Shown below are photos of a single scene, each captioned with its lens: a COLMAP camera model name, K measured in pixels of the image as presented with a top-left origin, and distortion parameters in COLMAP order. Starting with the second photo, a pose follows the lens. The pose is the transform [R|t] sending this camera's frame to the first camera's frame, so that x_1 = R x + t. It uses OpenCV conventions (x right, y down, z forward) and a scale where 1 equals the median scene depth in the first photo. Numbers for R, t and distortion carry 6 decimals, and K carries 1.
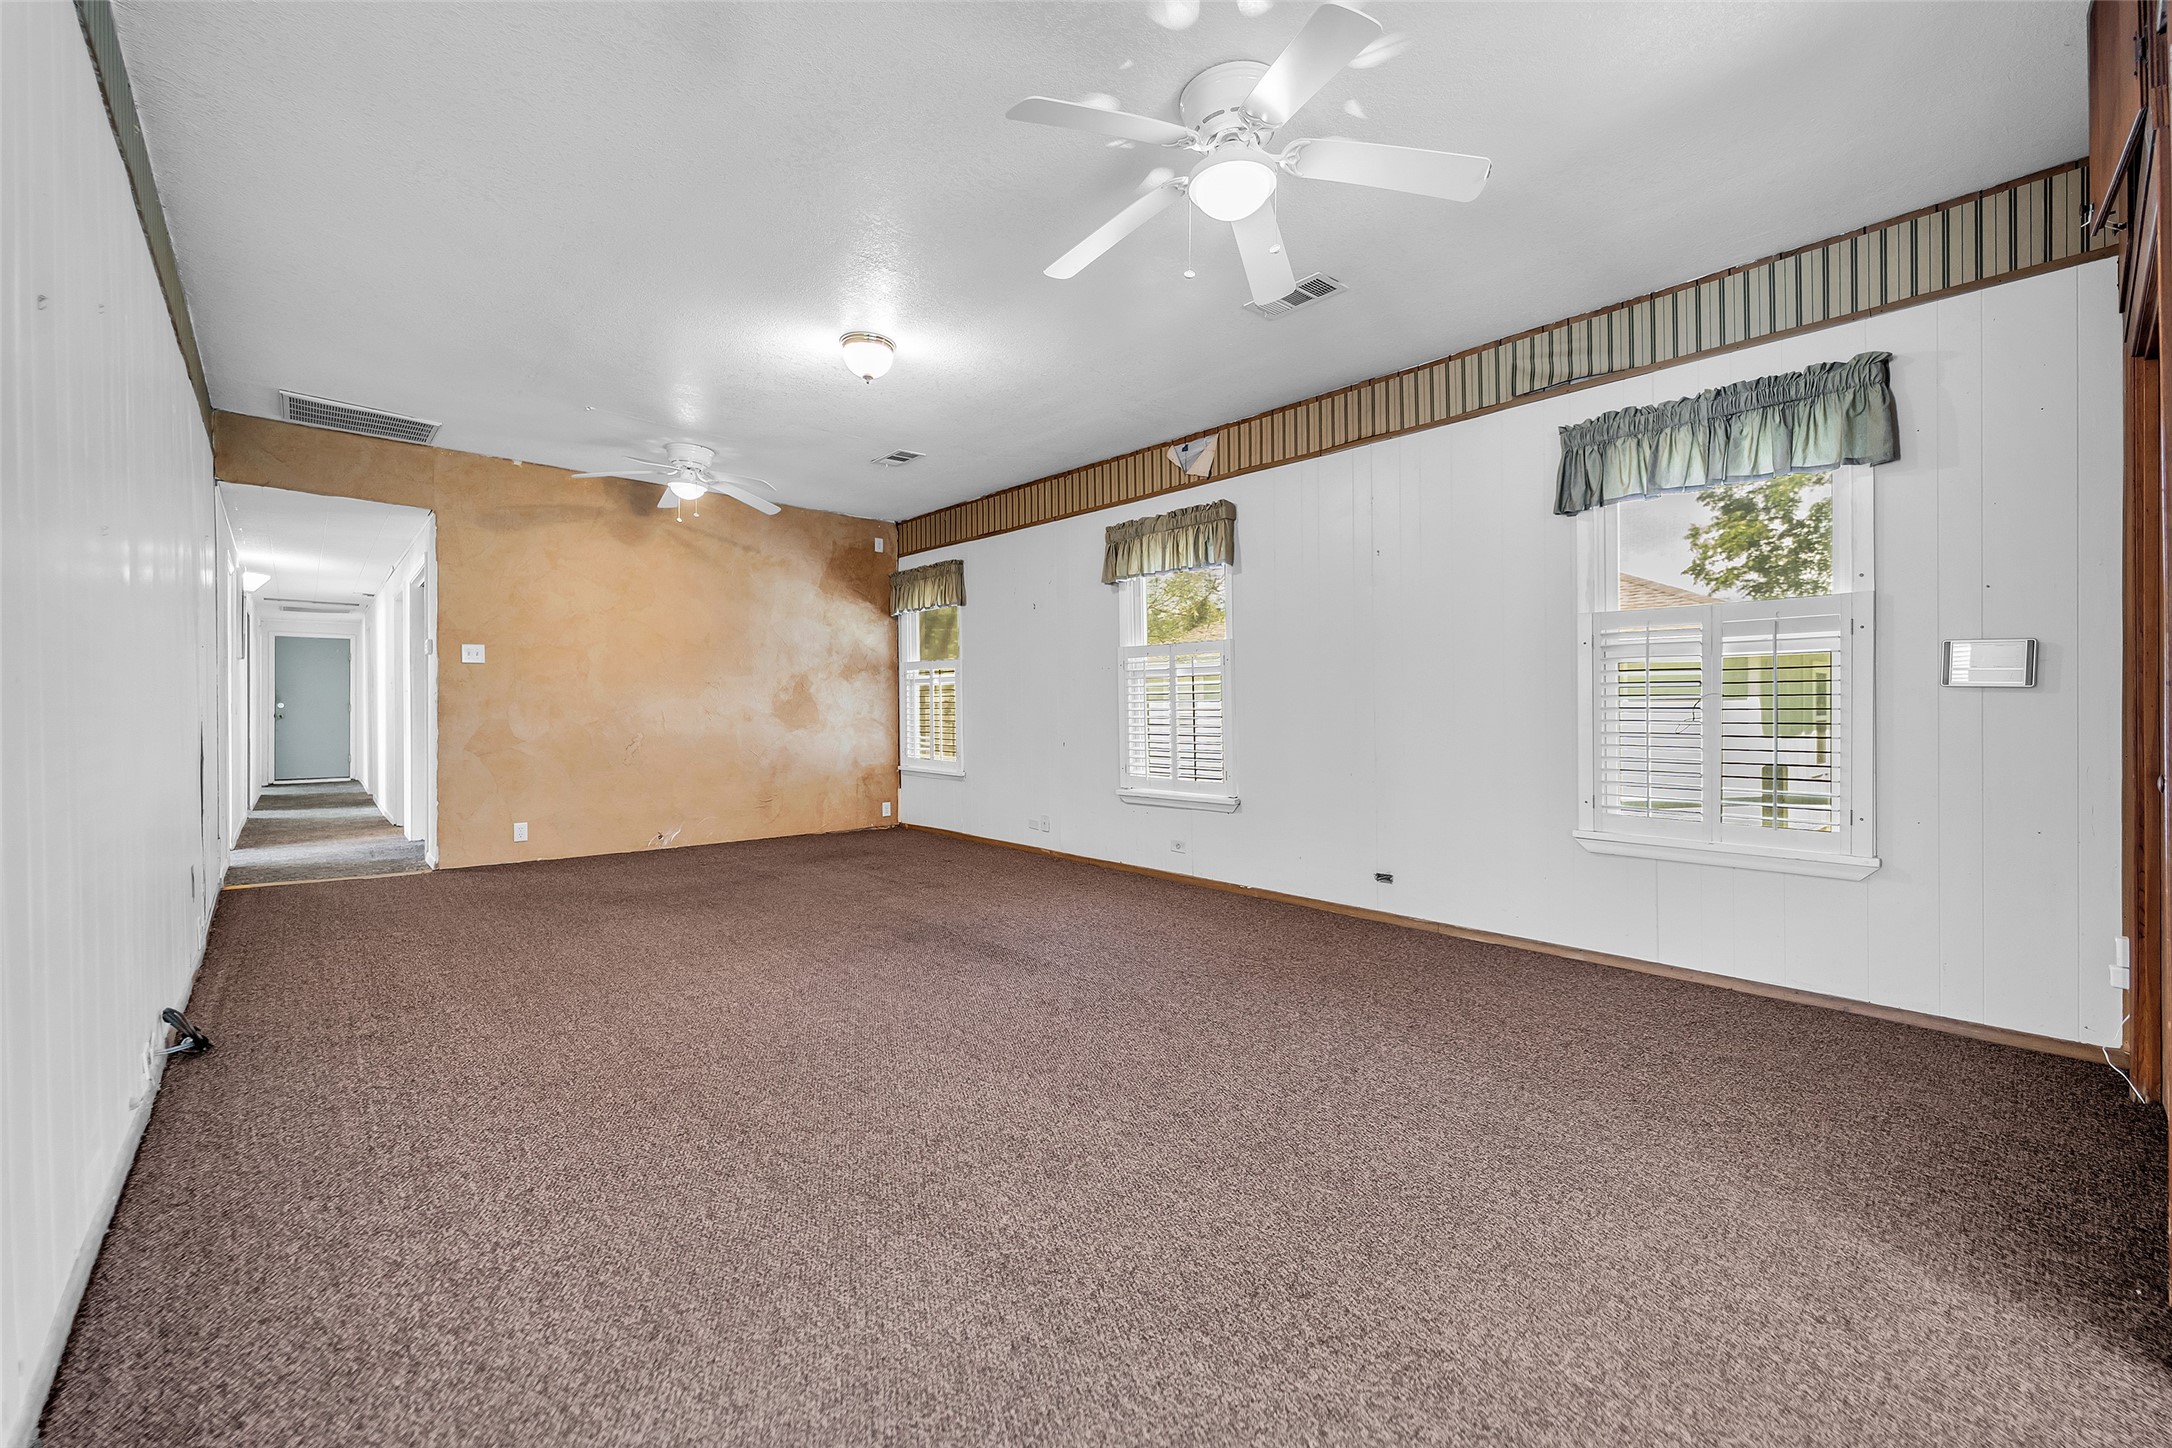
lens RADIAL K [[879.9, 0, 1088.0], [0, 879.9, 712.8], [0, 0, 1]] dist [-0.002126, -0.000279]
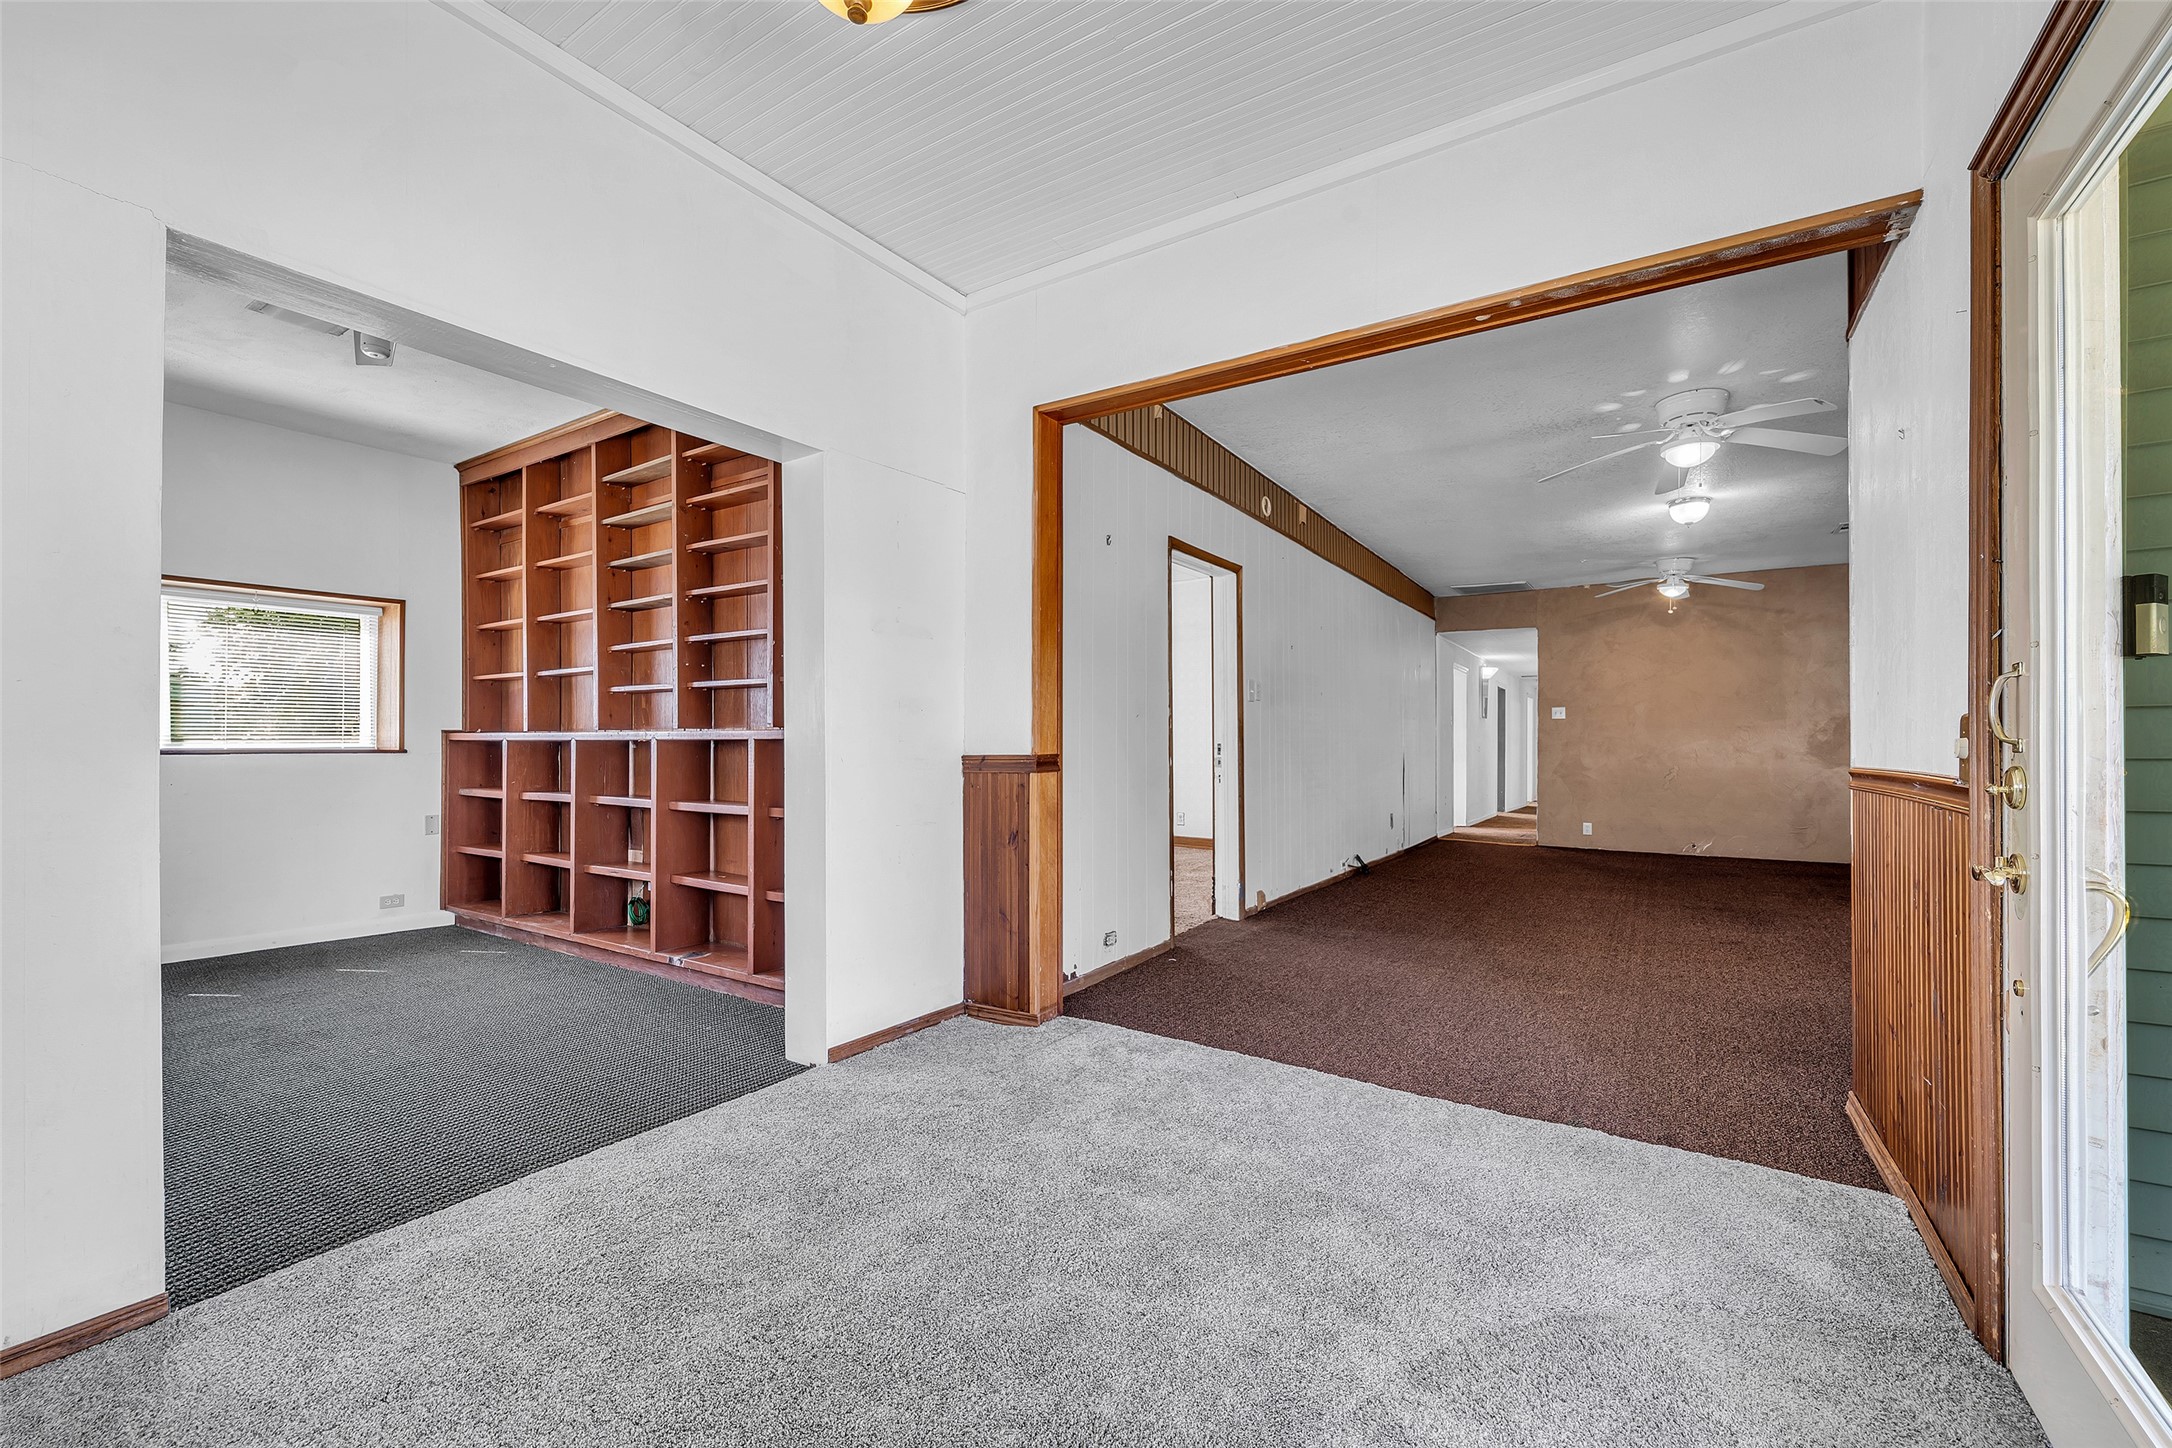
lens RADIAL K [[879.9, 0, 1089.1], [0, 879.9, 743.0], [0, 0, 1]] dist [-0.002126, -0.000279]
pose [[0.270080, -0.001313, -0.962837, 0.584184], [-0.003616, 0.999991, -0.002378, -0.006163], [0.962831, 0.004124, 0.270073, -0.242181]]
